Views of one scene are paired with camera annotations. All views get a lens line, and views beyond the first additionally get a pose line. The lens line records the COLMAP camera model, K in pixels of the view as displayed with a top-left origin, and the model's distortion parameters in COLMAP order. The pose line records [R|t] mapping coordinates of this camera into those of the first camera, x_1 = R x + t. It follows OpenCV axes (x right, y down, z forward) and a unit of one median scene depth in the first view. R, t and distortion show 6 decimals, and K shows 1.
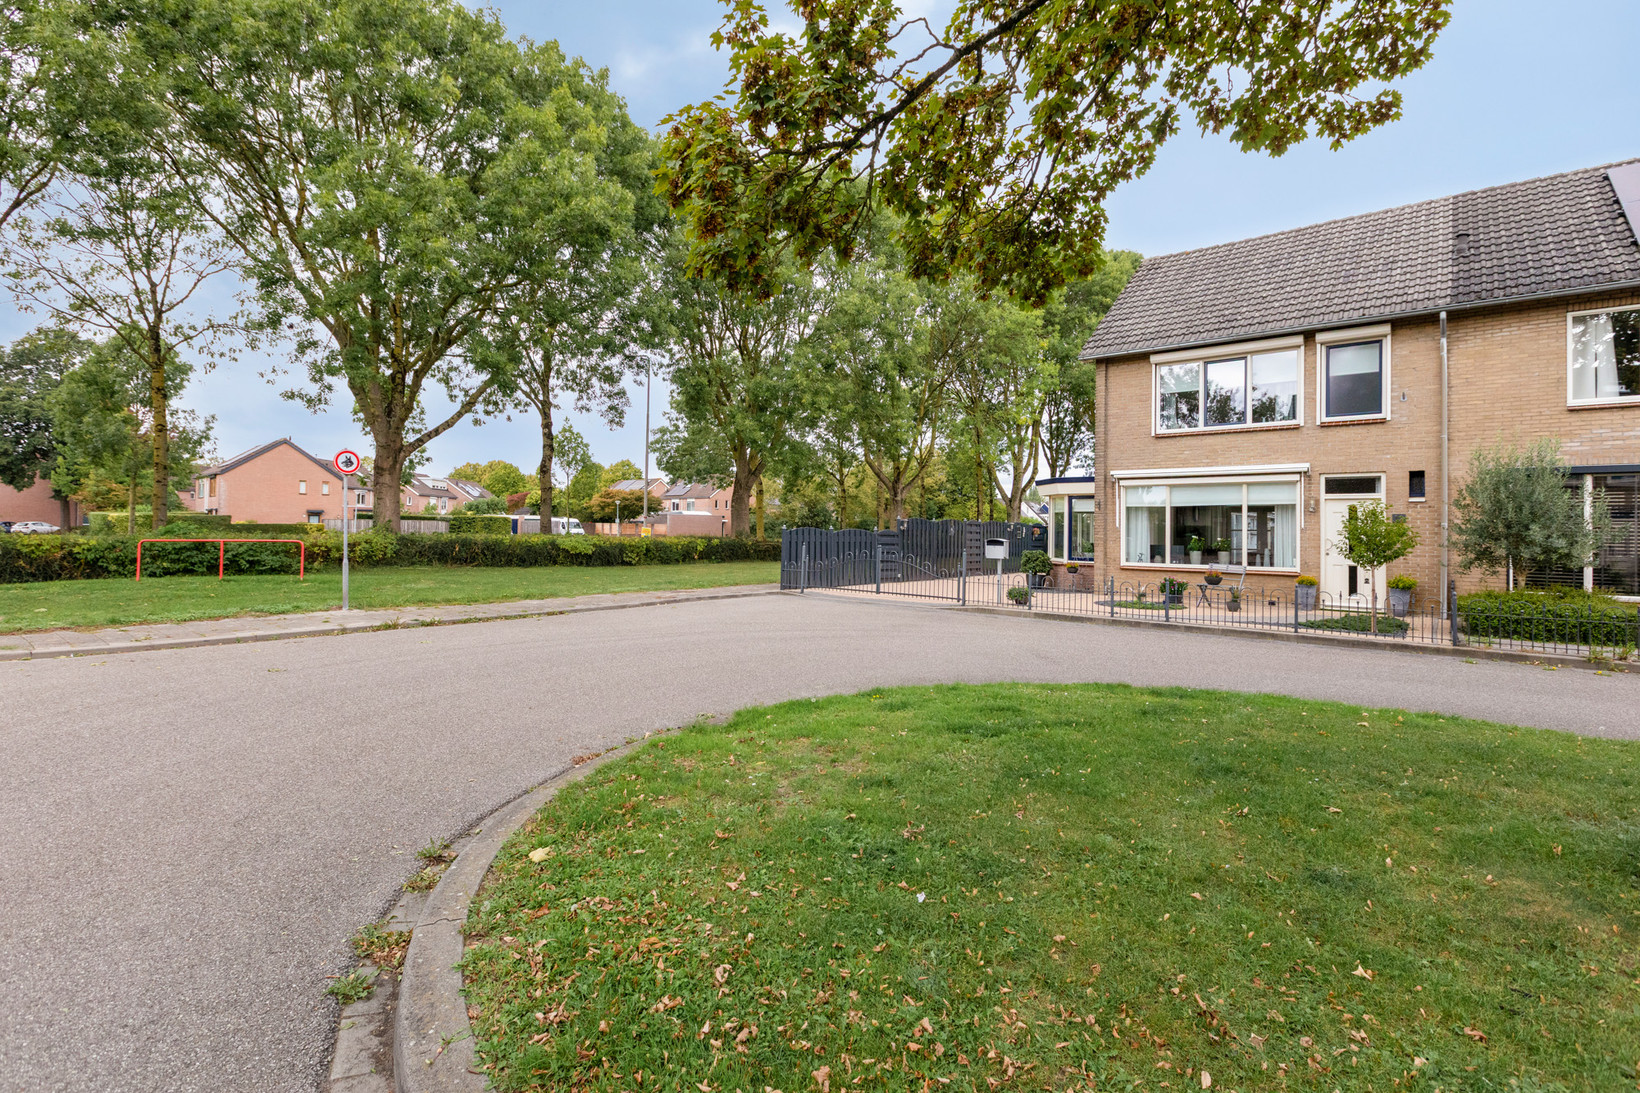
lens RADIAL K [[749.8, 0, 814.5], [0, 749.8, 519.2], [0, 0, 1]] dist [0.009172, 0.000291]
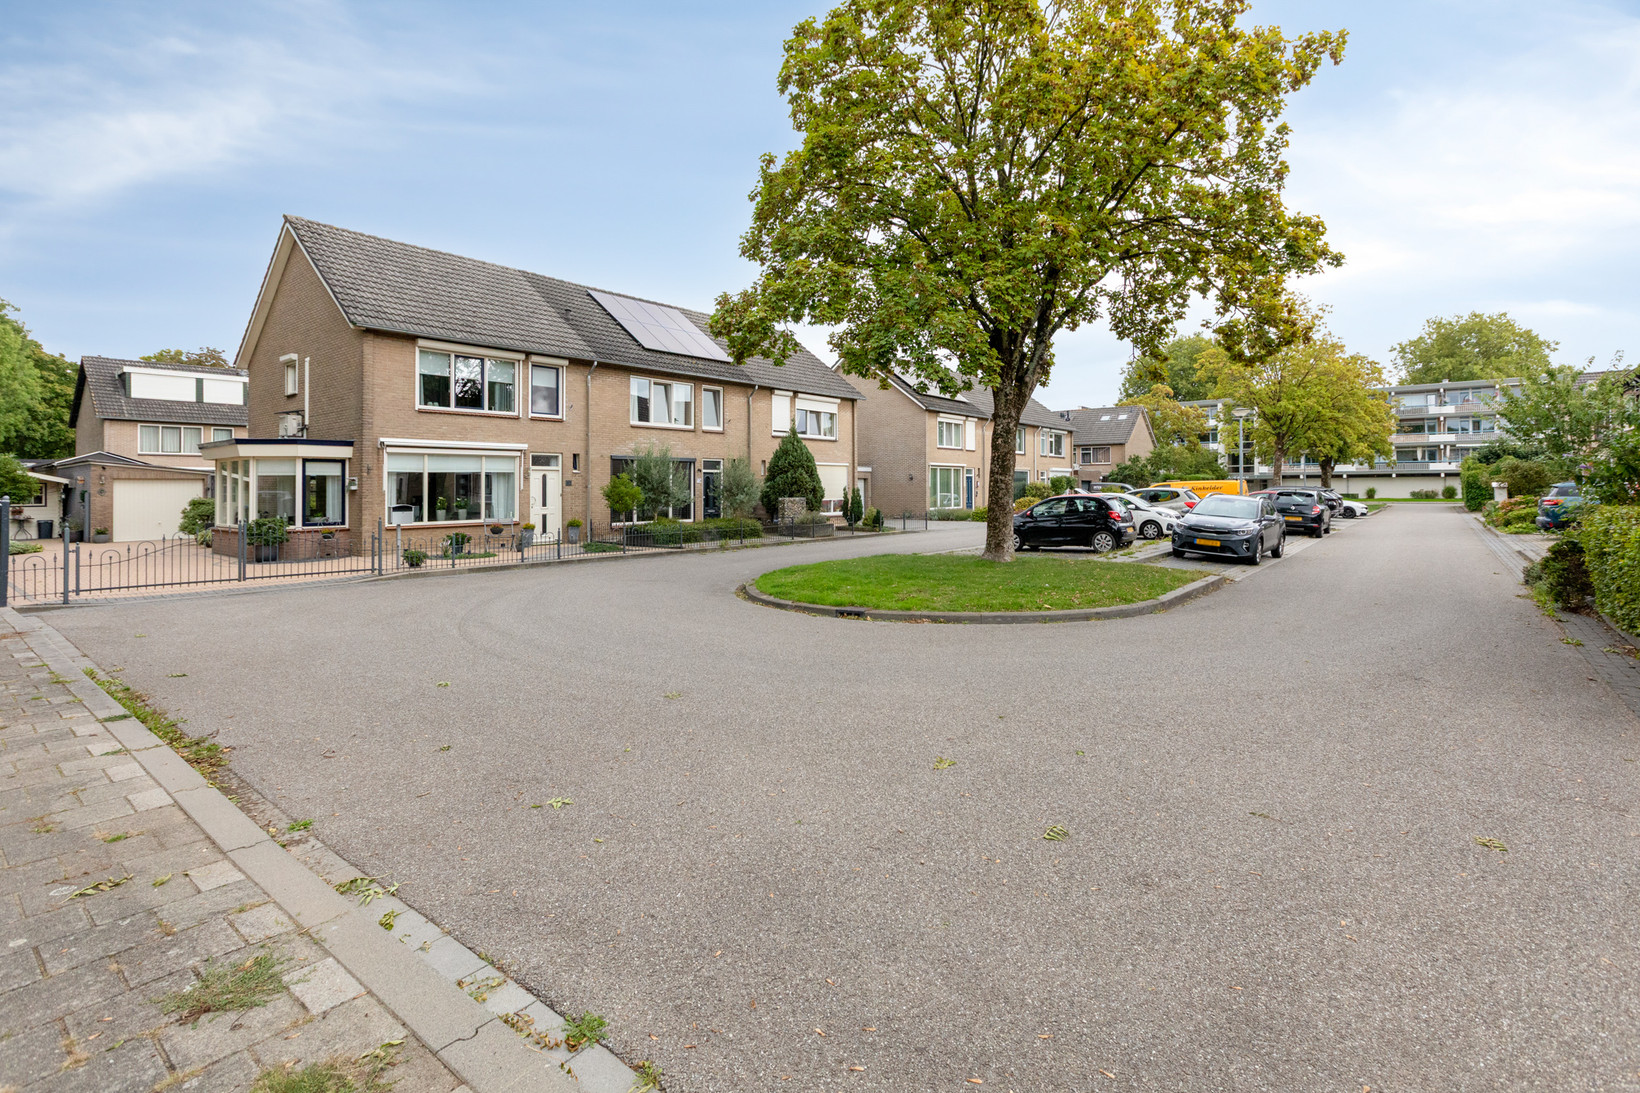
lens RADIAL K [[749.8, 0, 806.6], [0, 749.8, 476.0], [0, 0, 1]] dist [0.009172, 0.000291]
pose [[0.015734, 0.006312, 0.999856, -0.748571], [-0.003688, 0.999974, -0.006255, -0.007174], [-0.999869, -0.003589, 0.015757, 0.440940]]
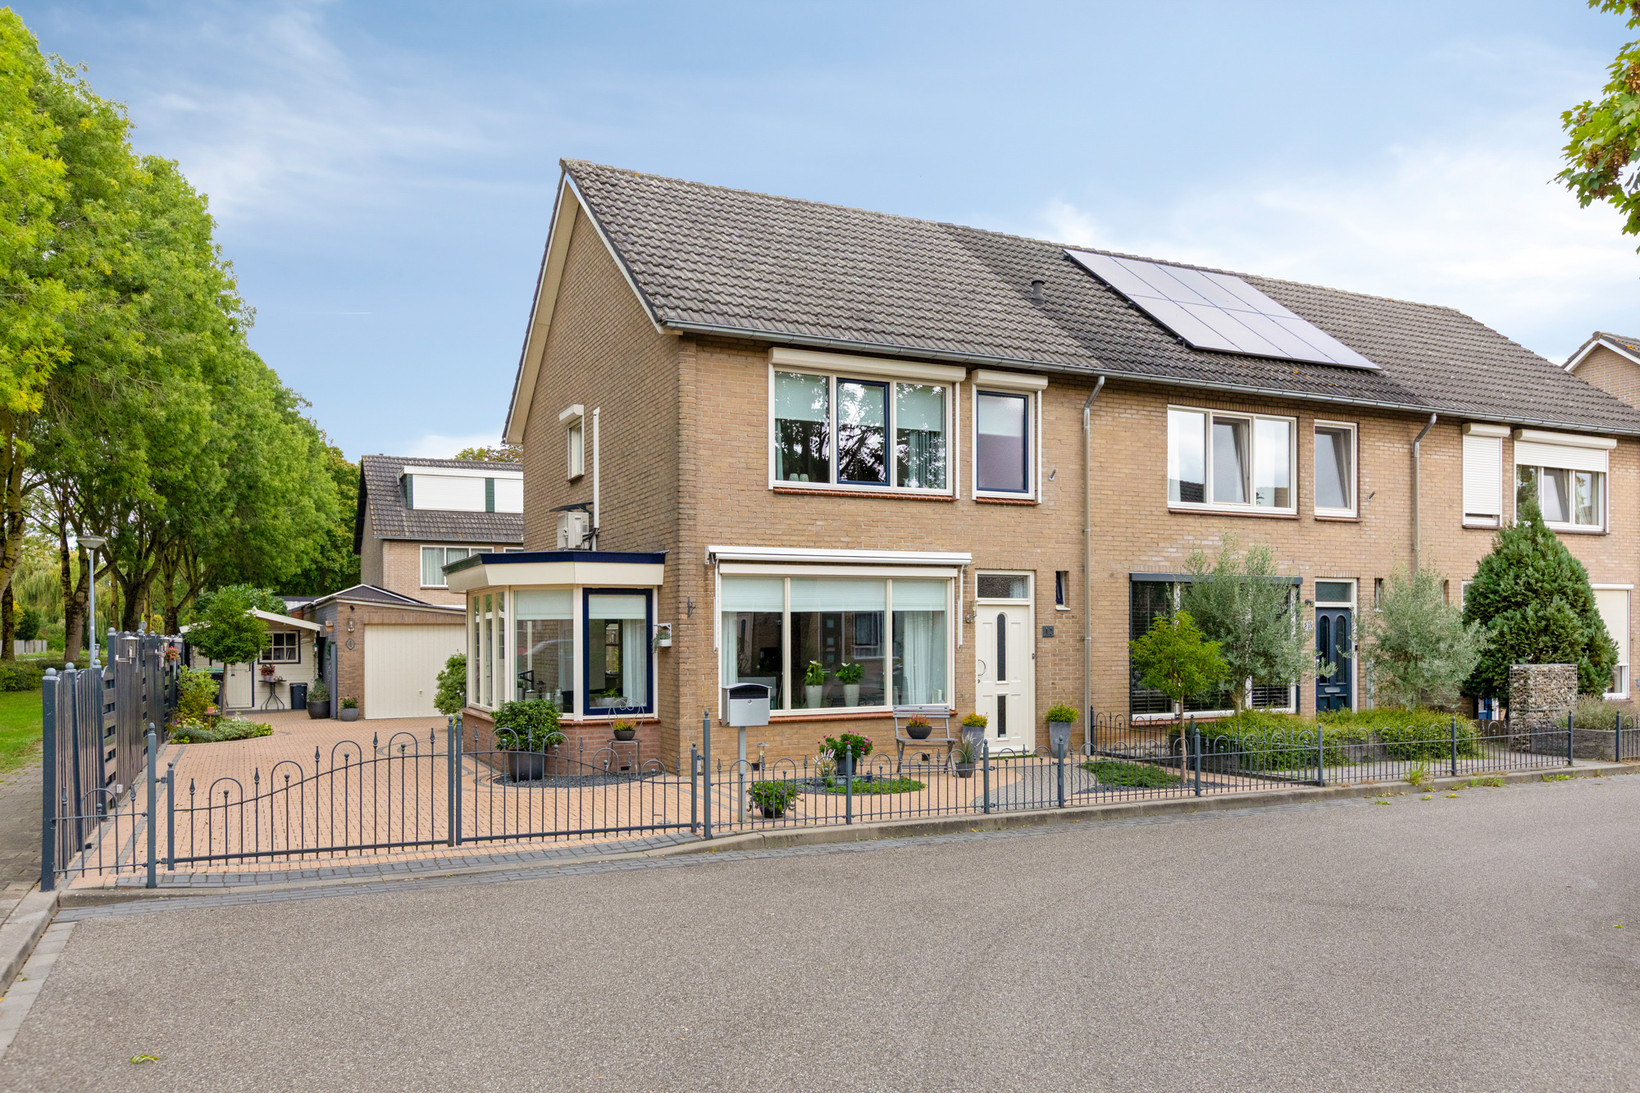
lens RADIAL K [[1186.0, 0, 820.1], [0, 1186.0, 631.0], [0, 0, 1]] dist [-0.002611, -0.000468]
pose [[0.430650, -0.008736, 0.902477, -0.393908], [-0.000239, 0.999952, 0.009794, -0.012599], [-0.902519, -0.004434, 0.430628, 0.641837]]
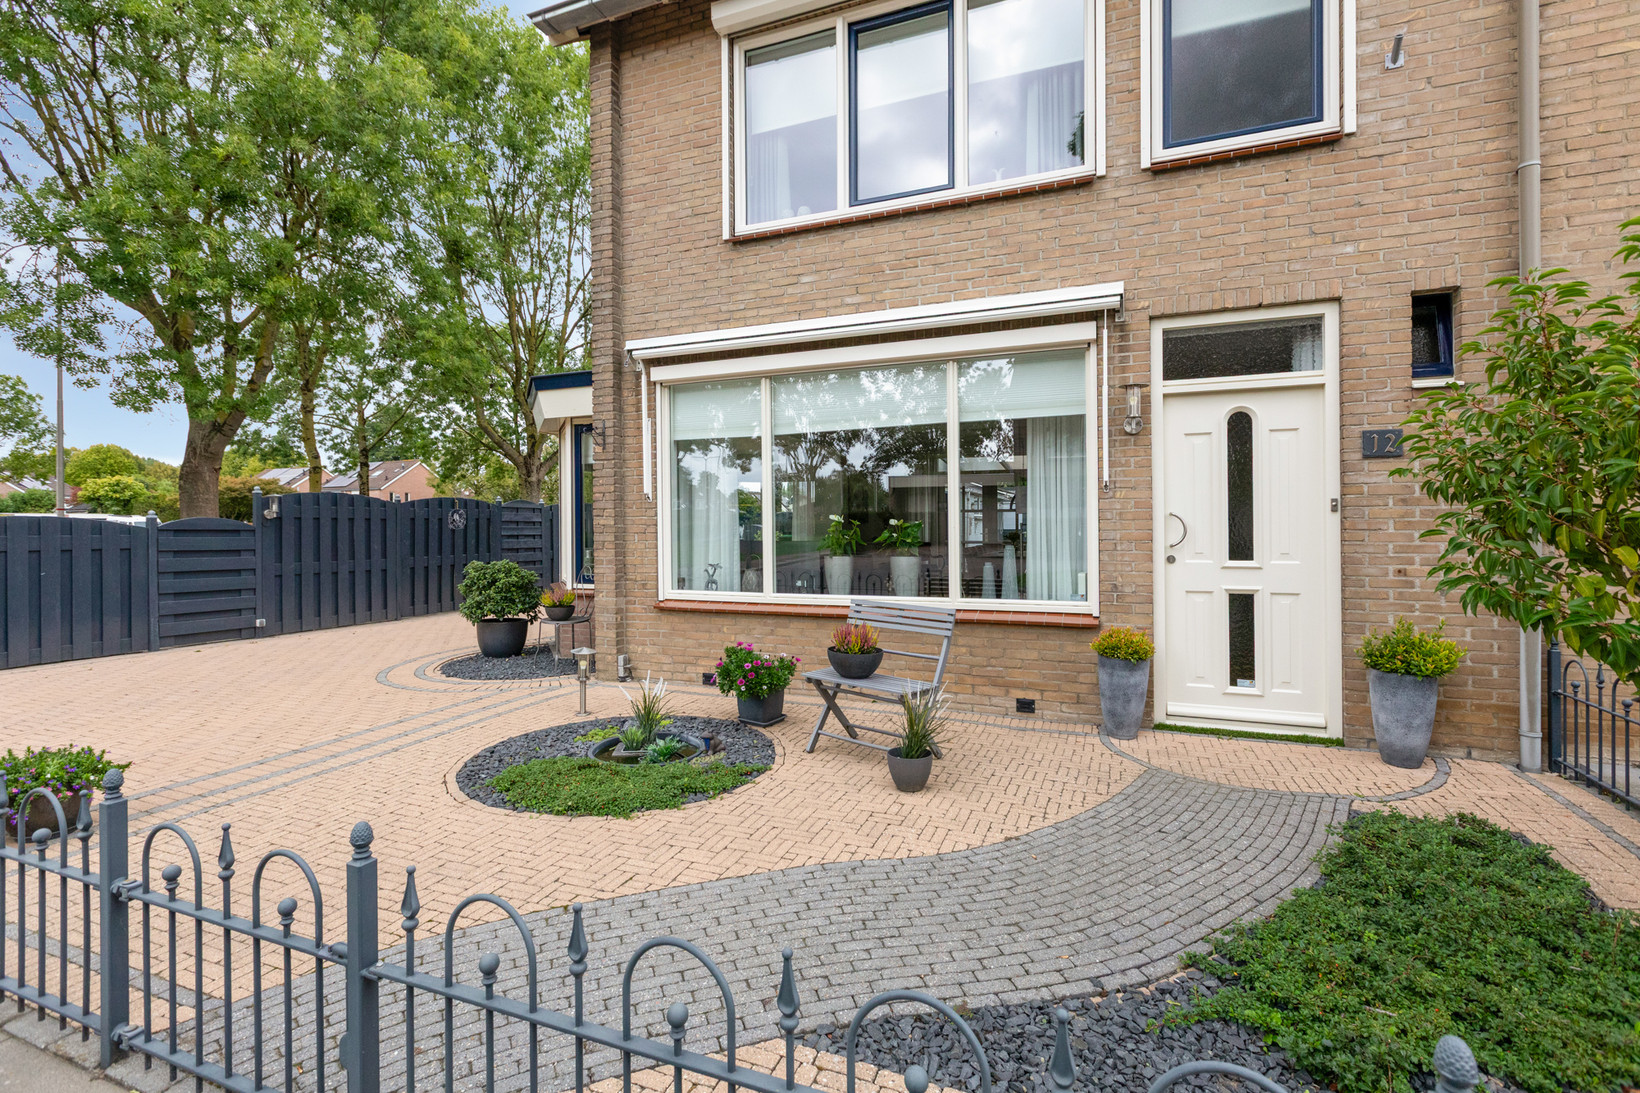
lens RADIAL K [[749.8, 0, 803.7], [0, 749.8, 521.5], [0, 0, 1]] dist [0.009172, 0.000291]
pose [[0.954880, -0.013982, 0.296663, 0.420974], [0.011545, 0.999884, 0.009964, 0.023523], [-0.296768, -0.006090, 0.954930, 0.719719]]
